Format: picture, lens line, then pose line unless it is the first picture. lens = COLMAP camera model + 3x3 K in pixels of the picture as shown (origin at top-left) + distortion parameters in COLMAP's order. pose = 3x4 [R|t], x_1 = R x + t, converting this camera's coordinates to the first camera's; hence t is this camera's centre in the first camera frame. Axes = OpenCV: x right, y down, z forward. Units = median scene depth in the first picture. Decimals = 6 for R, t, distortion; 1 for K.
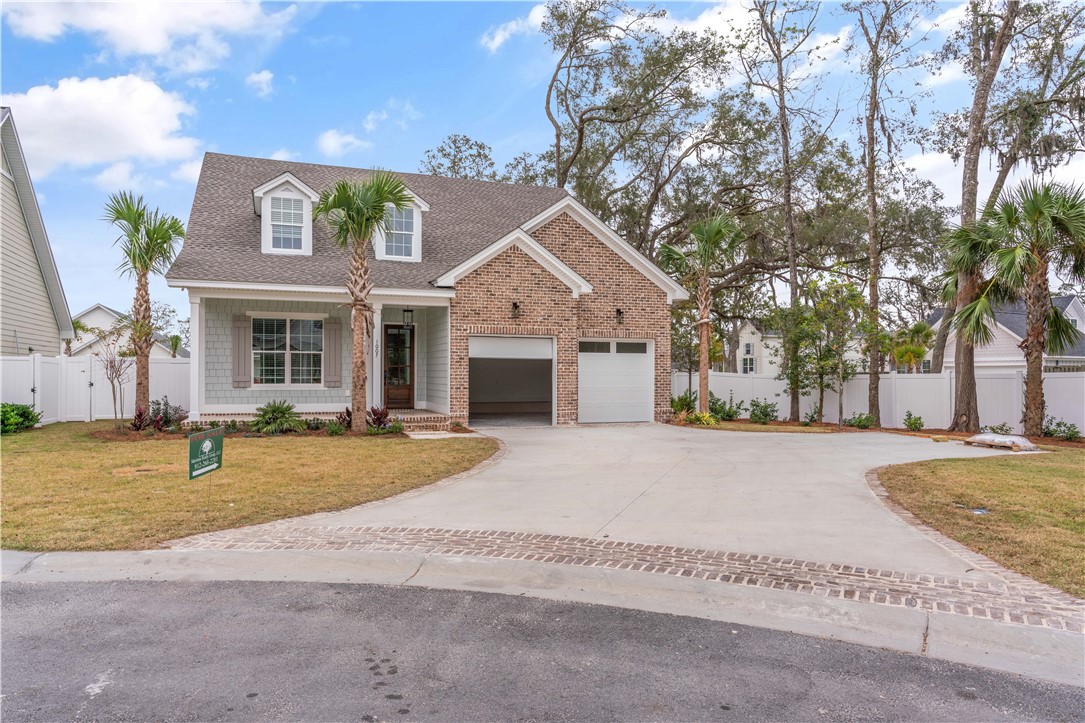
lens RADIAL K [[694.8, 0, 542.5], [0, 694.8, 361.5], [0, 0, 1]] dist [-0.000161, 0.000219]
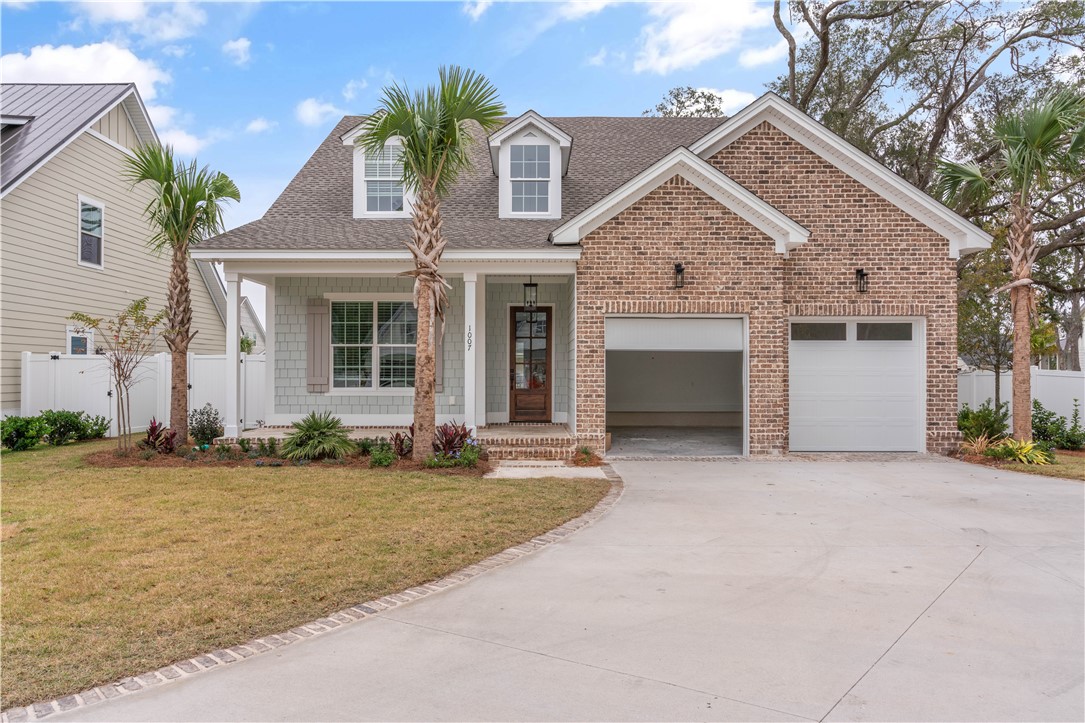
lens RADIAL K [[726.9, 0, 542.5], [0, 726.9, 361.5], [0, 0, 1]] dist [-0.000966, 0.003058]
pose [[0.935910, -0.006476, -0.352181, 0.075238], [0.007800, 0.999967, 0.002341, 0.003101], [0.352154, -0.004938, 0.935929, 0.304473]]
